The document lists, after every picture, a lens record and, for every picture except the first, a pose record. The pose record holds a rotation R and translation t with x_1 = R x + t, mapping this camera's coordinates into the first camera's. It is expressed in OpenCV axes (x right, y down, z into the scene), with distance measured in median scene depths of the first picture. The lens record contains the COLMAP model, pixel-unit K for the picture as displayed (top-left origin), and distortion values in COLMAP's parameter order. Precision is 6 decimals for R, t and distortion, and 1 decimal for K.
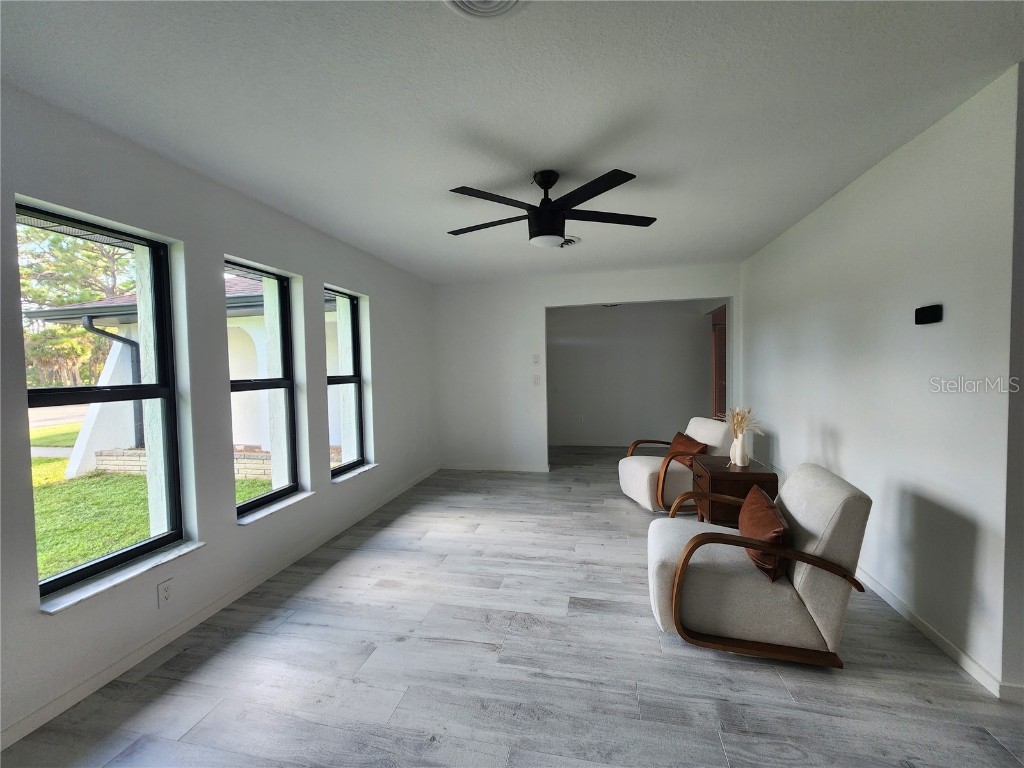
lens RADIAL K [[419.4, 0, 515.0], [0, 419.4, 385.5], [0, 0, 1]] dist [0.001683, -0.000046]
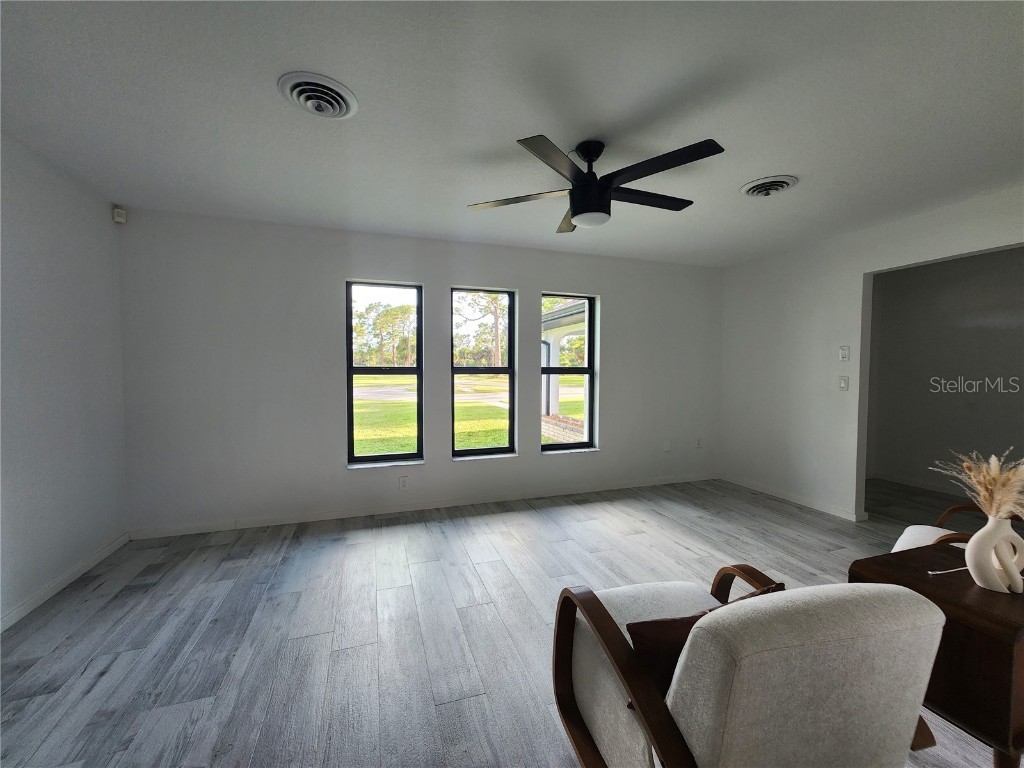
lens RADIAL K [[419.4, 0, 511.3], [0, 419.4, 382.0], [0, 0, 1]] dist [0.001683, -0.000046]
pose [[0.507342, 0.053315, -0.860094, 0.518828], [-0.052293, 0.998150, 0.031026, -0.010032], [0.860157, 0.029236, 0.509191, 0.264408]]
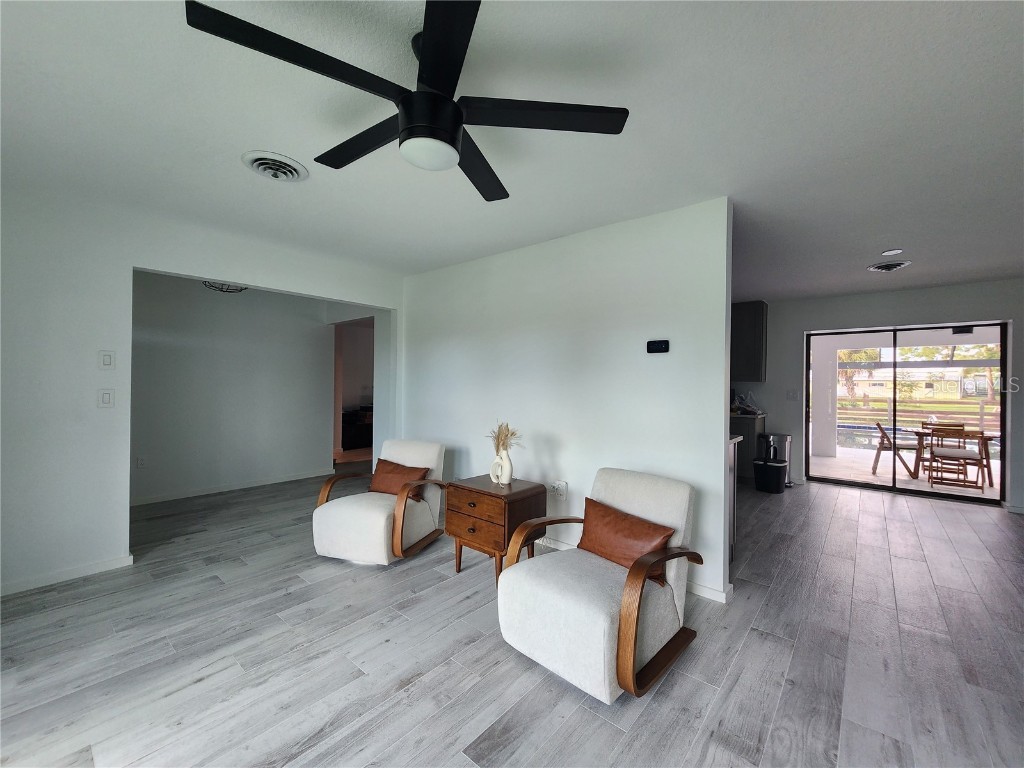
lens RADIAL K [[419.4, 0, 510.8], [0, 419.4, 384.2], [0, 0, 1]] dist [0.001683, -0.000046]
pose [[0.473584, 0.026005, 0.880365, -0.249840], [0.018555, 0.999048, -0.039493, 0.000812], [-0.880553, 0.035039, 0.472650, 0.416711]]
